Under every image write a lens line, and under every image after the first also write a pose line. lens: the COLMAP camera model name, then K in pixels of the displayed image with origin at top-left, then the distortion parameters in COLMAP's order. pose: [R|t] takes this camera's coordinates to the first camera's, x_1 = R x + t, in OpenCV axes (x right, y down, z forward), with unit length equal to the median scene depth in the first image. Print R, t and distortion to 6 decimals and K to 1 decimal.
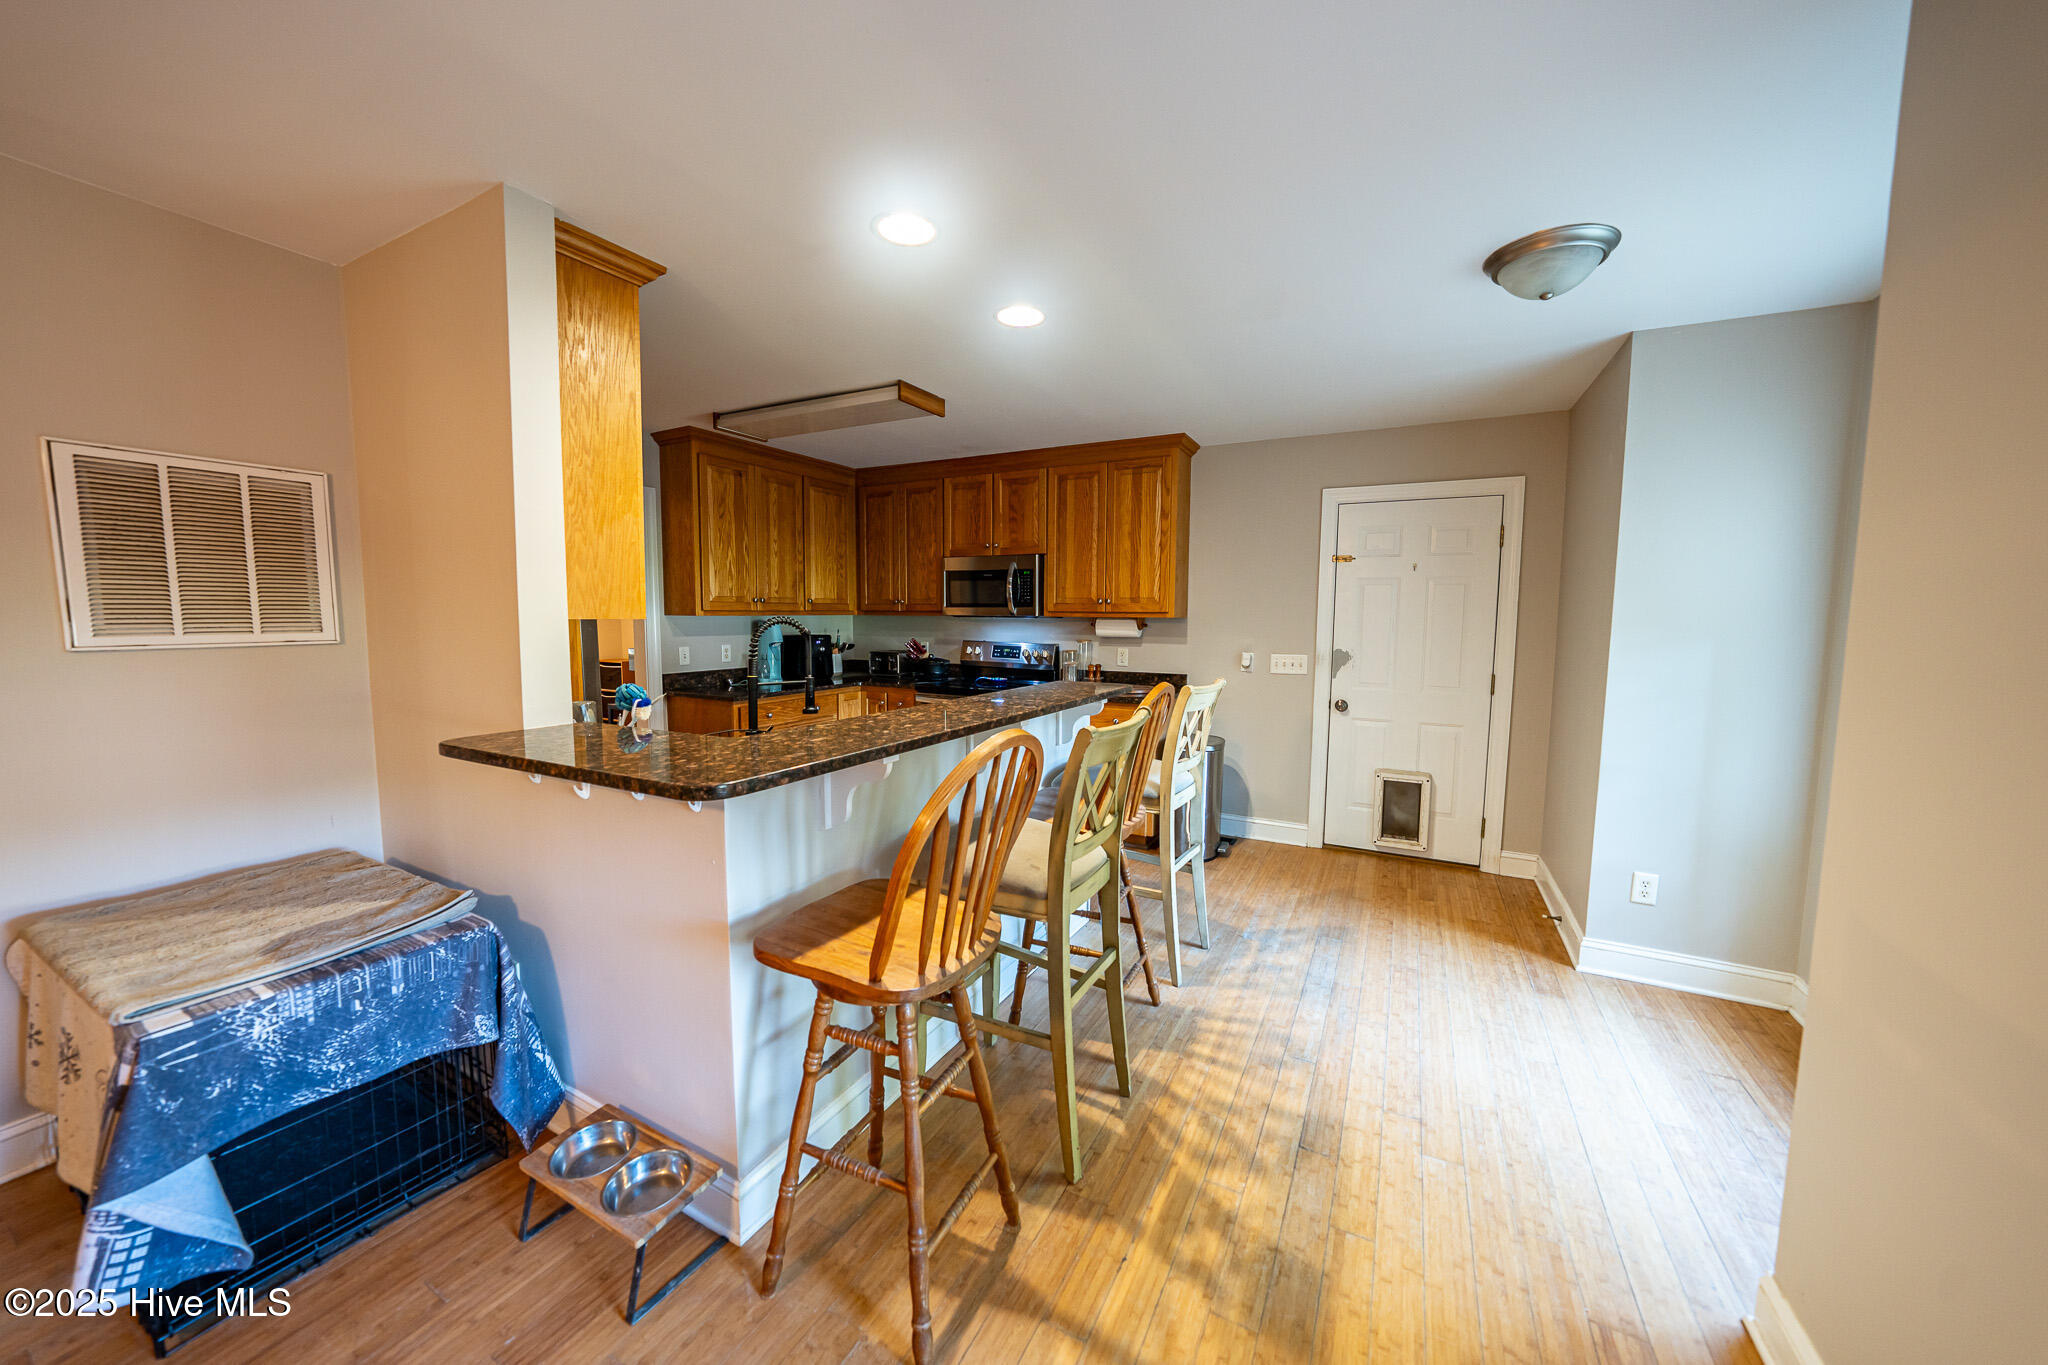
lens RADIAL K [[719.3, 0, 1045.2], [0, 719.3, 687.4], [0, 0, 1]] dist [-0.019937, 0.002105]
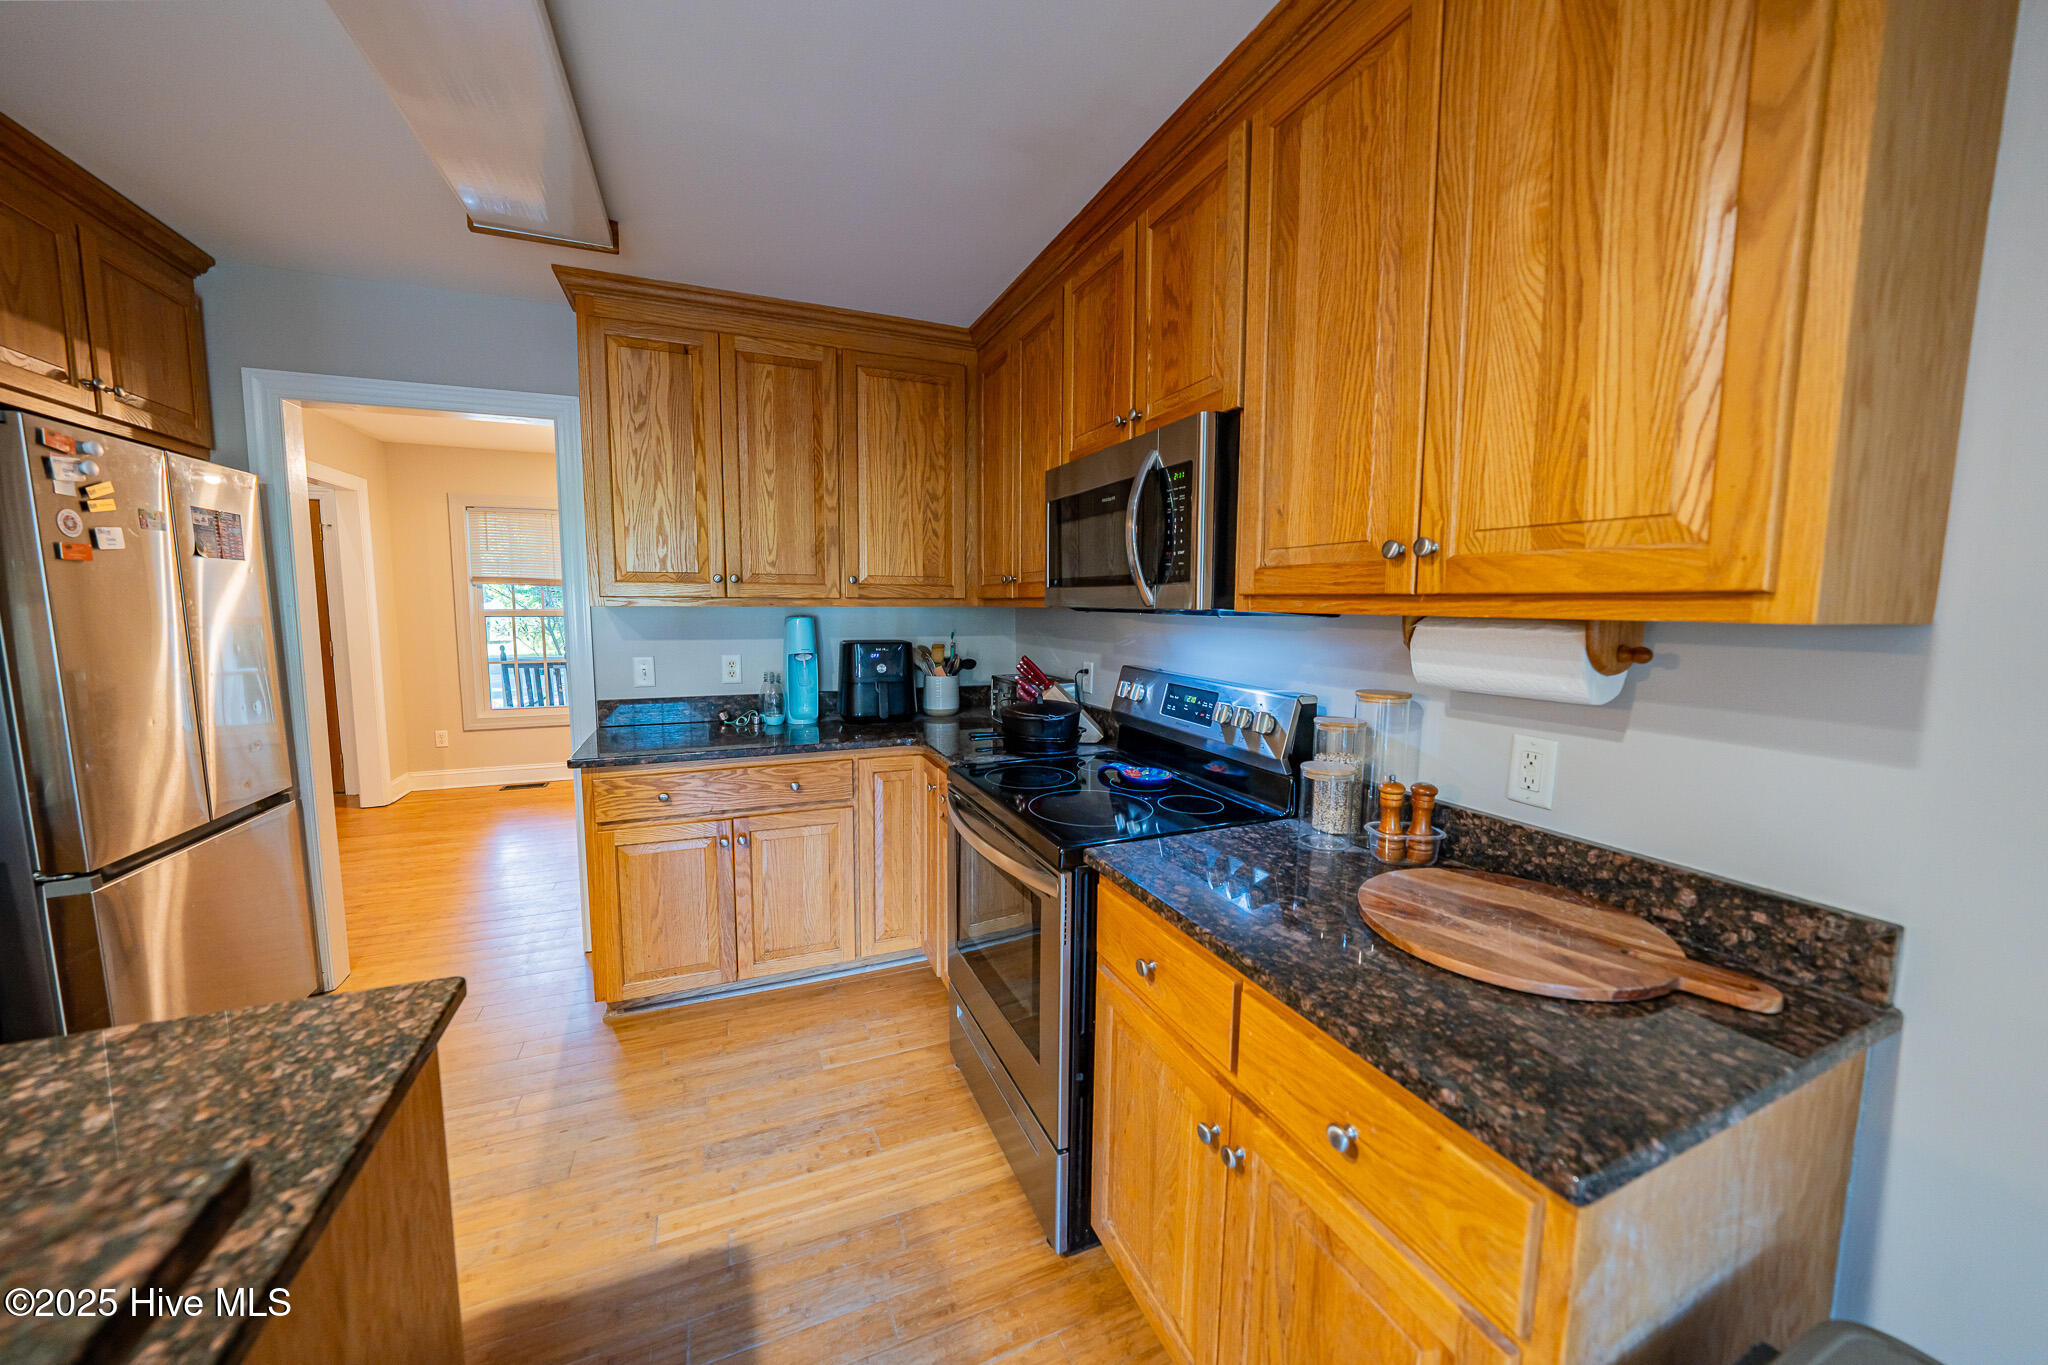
lens RADIAL K [[719.3, 0, 1024.6], [0, 719.3, 678.3], [0, 0, 1]] dist [-0.019937, 0.002105]
pose [[0.766020, 0.066340, -0.639384, 0.131959], [-0.071882, 0.997262, 0.017353, -0.068096], [0.638785, 0.032668, 0.768691, 0.698699]]
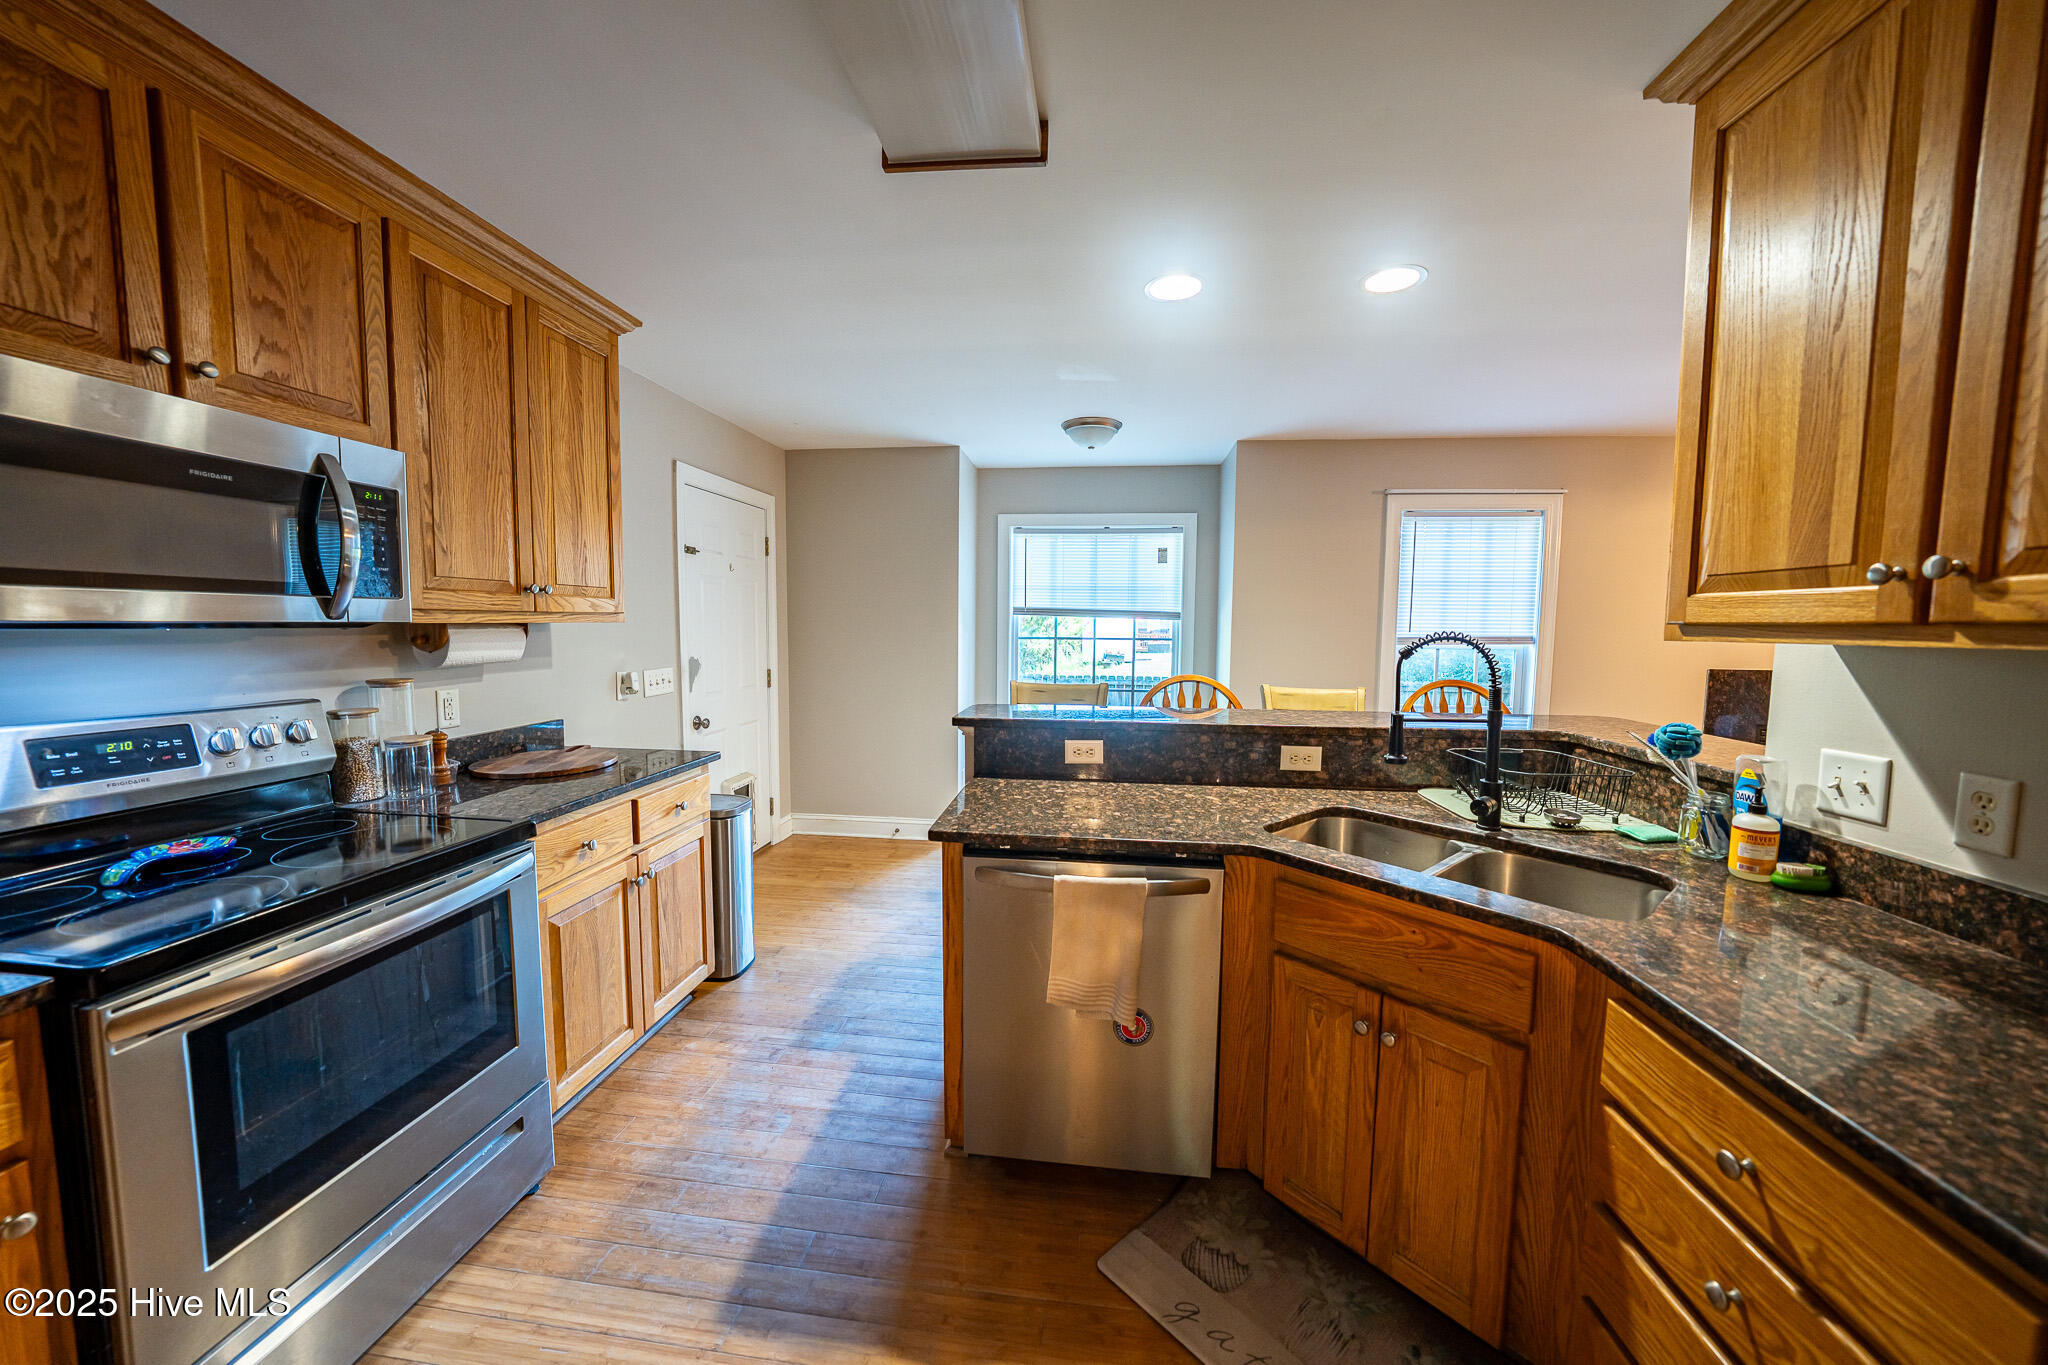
lens RADIAL K [[719.3, 0, 1028.1], [0, 719.3, 674.7], [0, 0, 1]] dist [-0.019937, 0.002105]
pose [[-0.342547, -0.080960, 0.936006, -0.445929], [0.081396, 0.989977, 0.115416, -0.087451], [-0.935968, 0.115723, -0.332524, 0.815751]]
